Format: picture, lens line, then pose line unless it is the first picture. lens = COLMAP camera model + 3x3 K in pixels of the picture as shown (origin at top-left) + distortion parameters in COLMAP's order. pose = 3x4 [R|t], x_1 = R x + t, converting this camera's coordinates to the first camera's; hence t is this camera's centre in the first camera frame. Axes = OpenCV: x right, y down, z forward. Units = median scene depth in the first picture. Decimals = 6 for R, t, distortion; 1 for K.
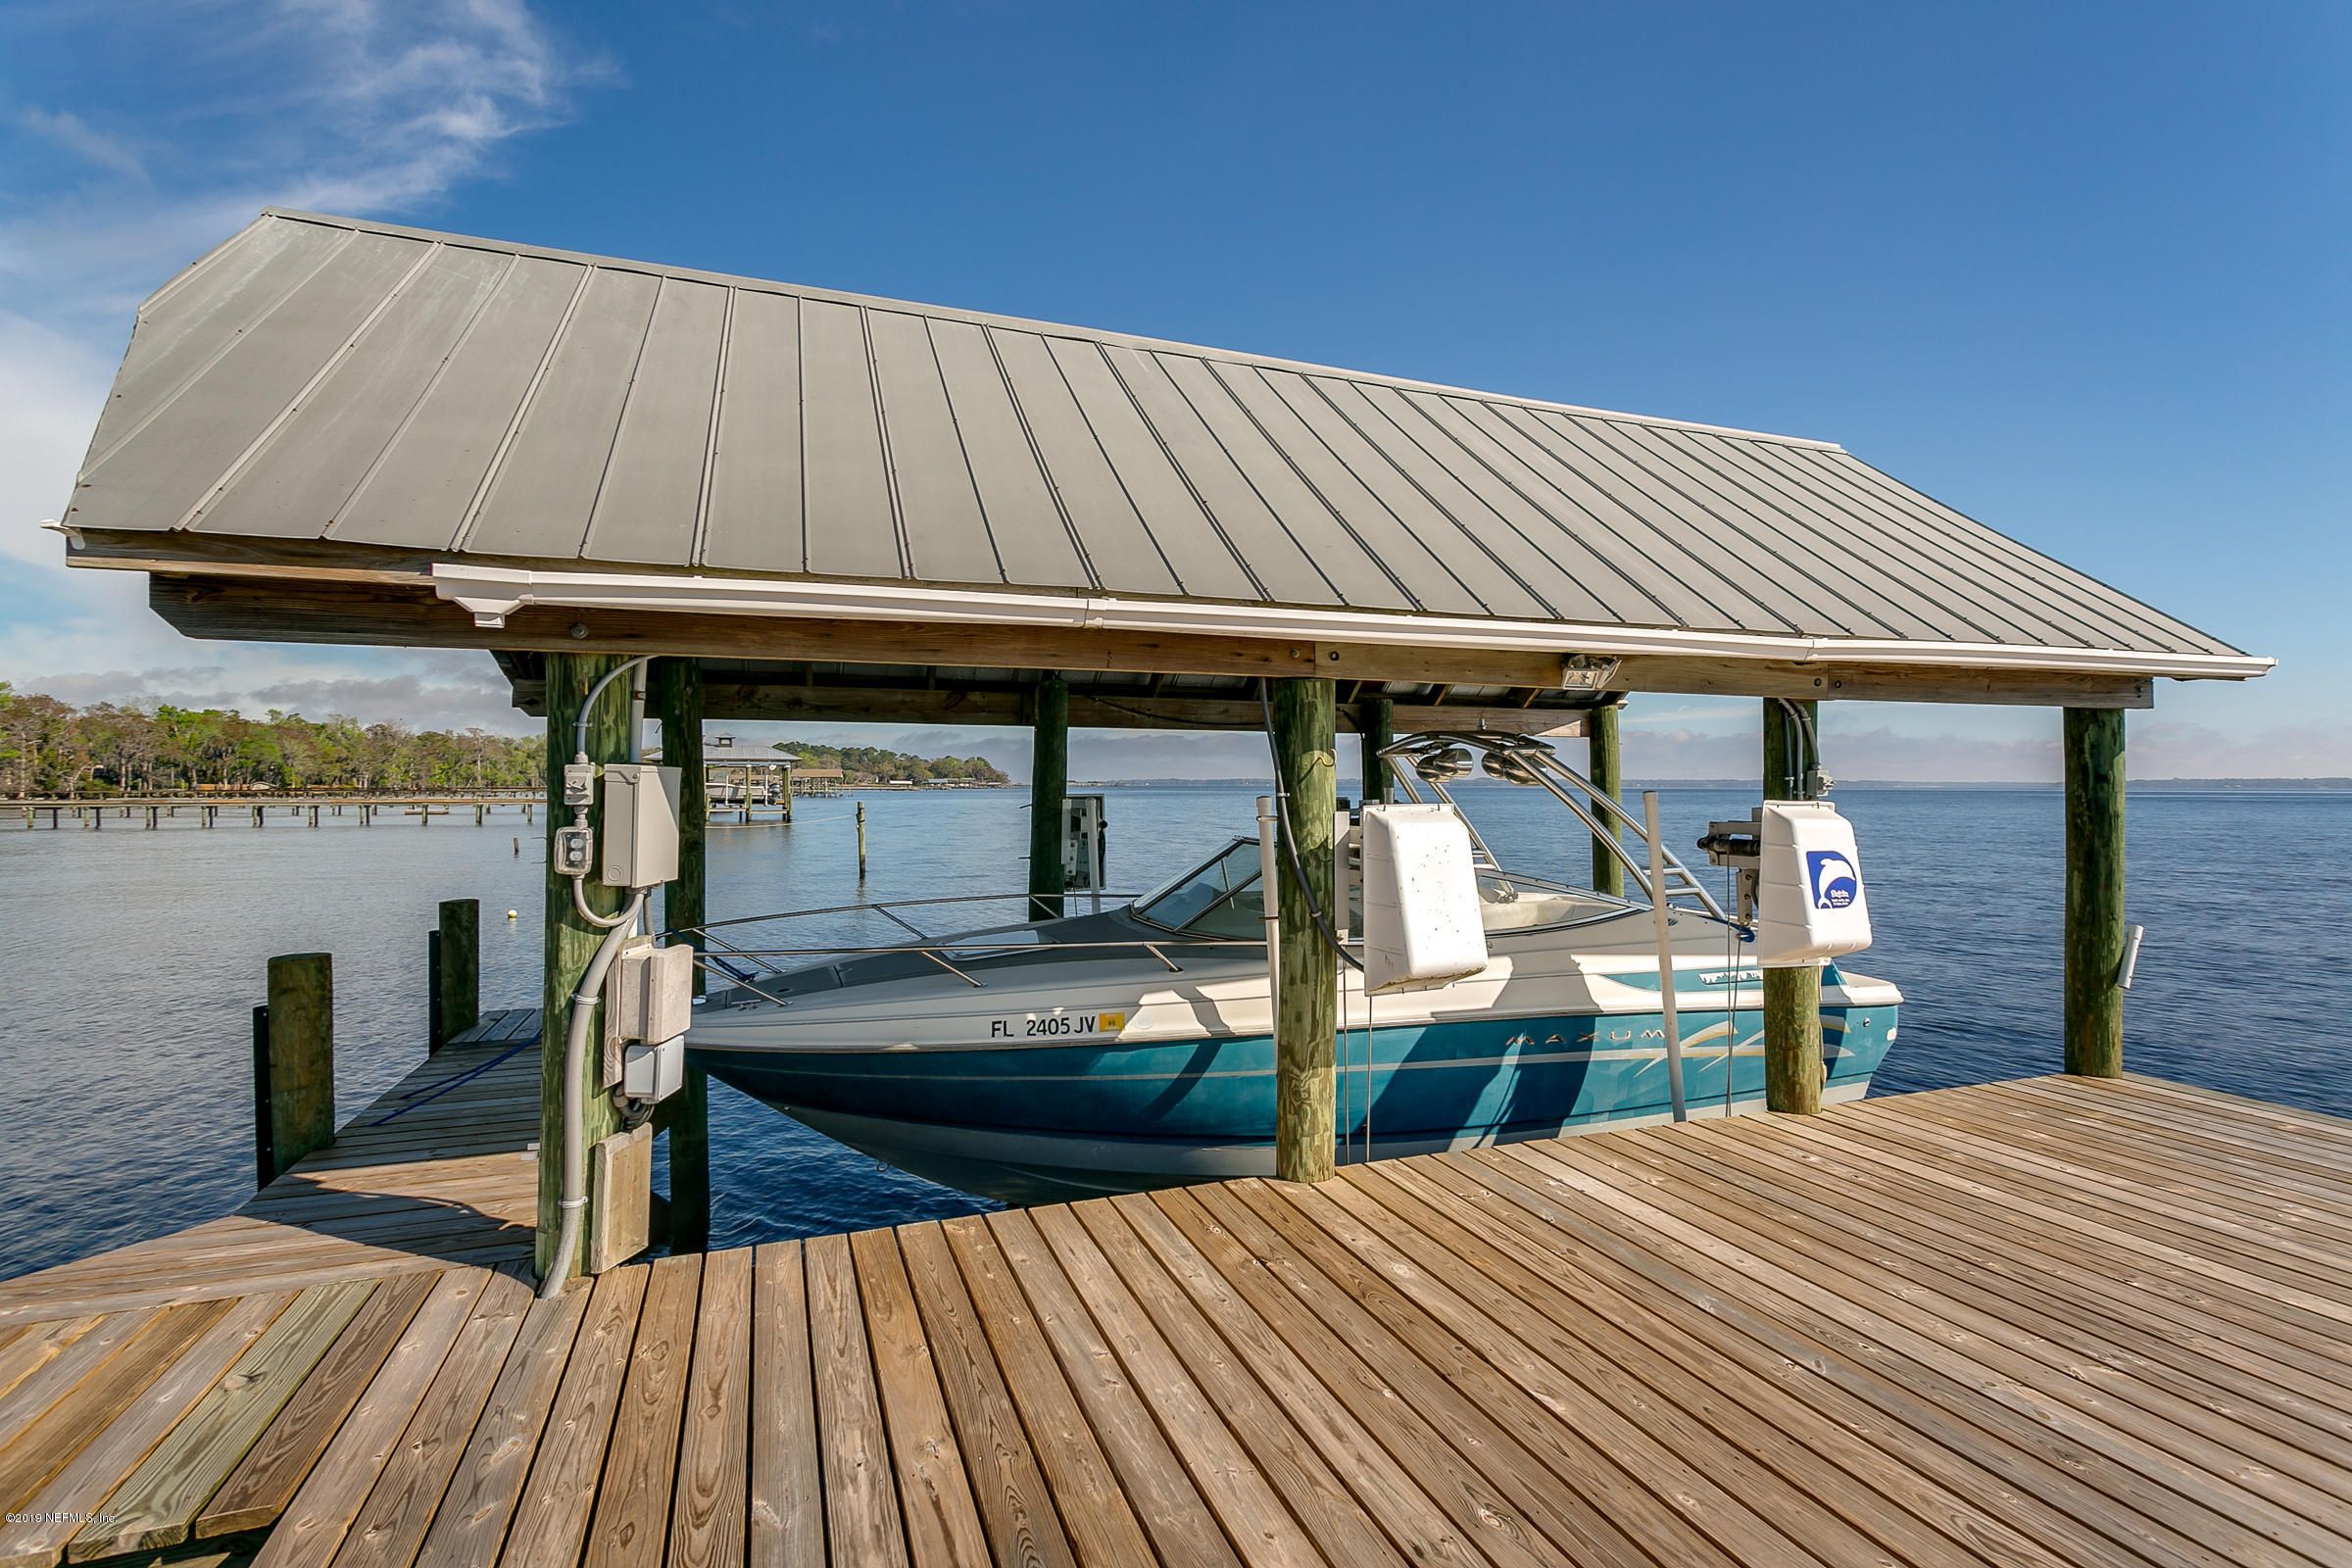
lens RADIAL K [[1109.0, 0, 1176.0], [0, 1109.0, 784.0], [0, 0, 1]] dist [0.004098, 0.000722]
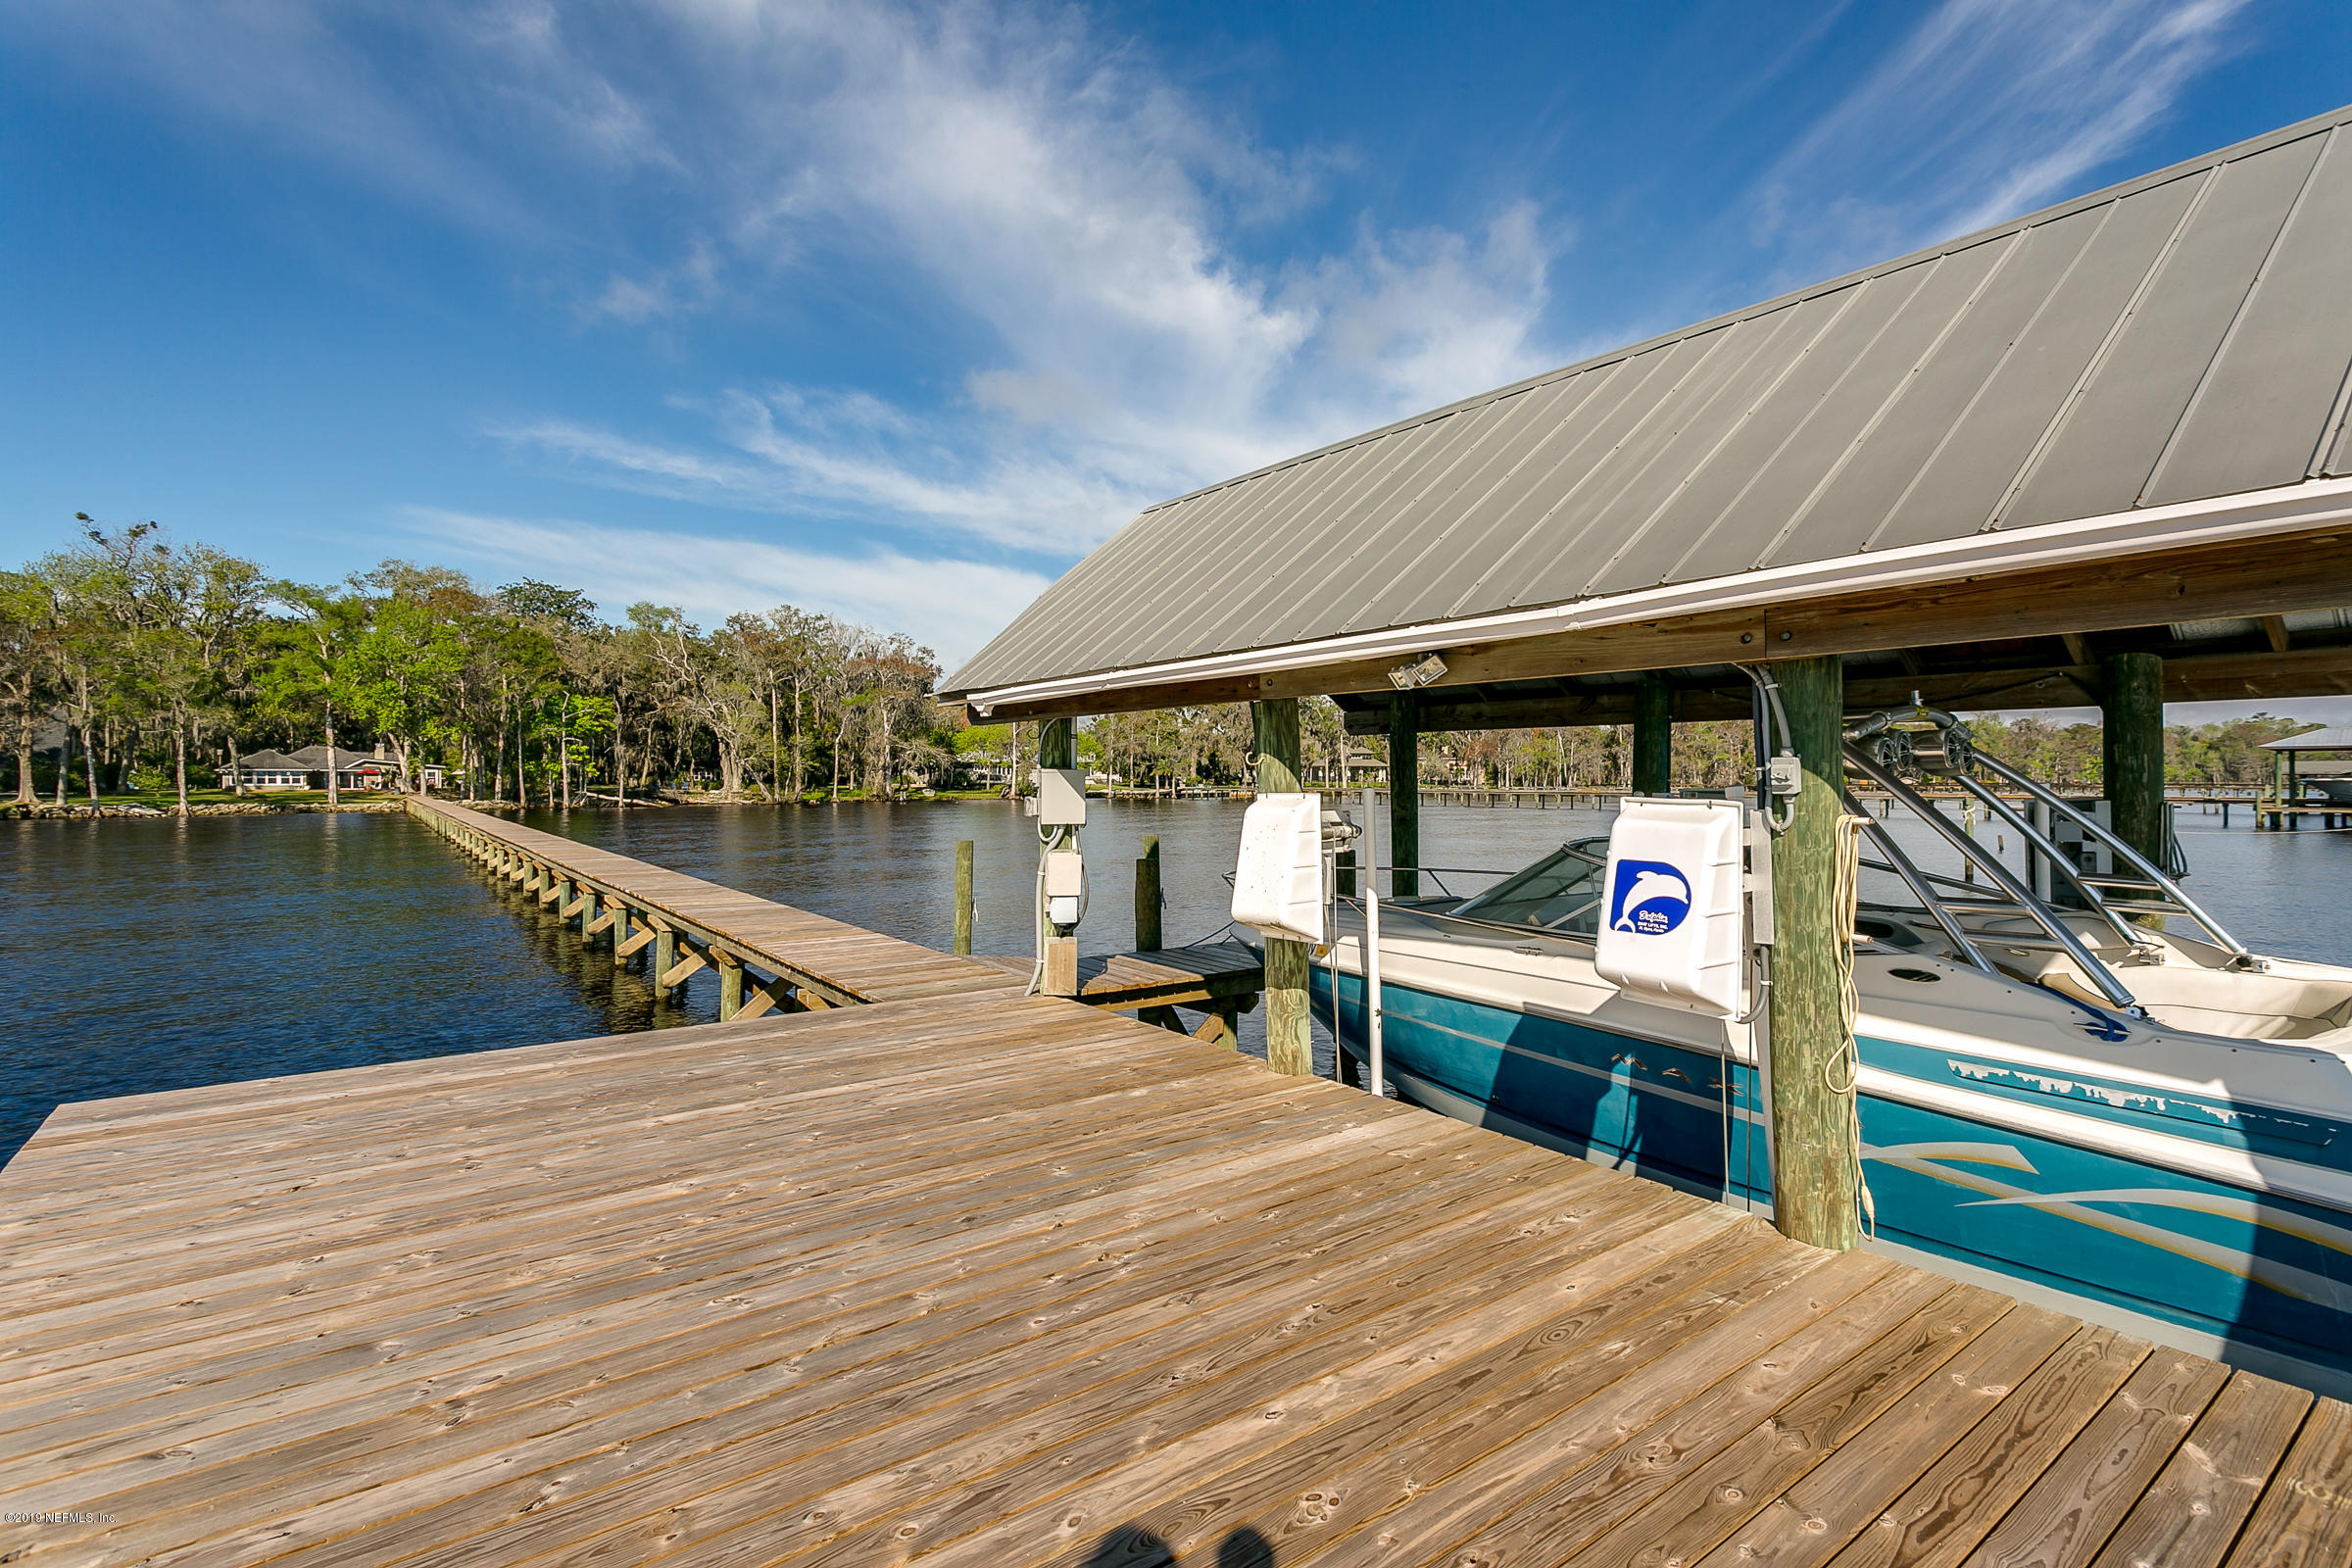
lens RADIAL K [[1109.0, 0, 1176.0], [0, 1109.0, 784.0], [0, 0, 1]] dist [0.004098, 0.000722]
pose [[0.279669, 0.003903, -0.960089, 1.166932], [-0.000091, 0.999992, 0.004038, 0.002032], [0.960096, -0.001042, 0.279667, 0.426725]]
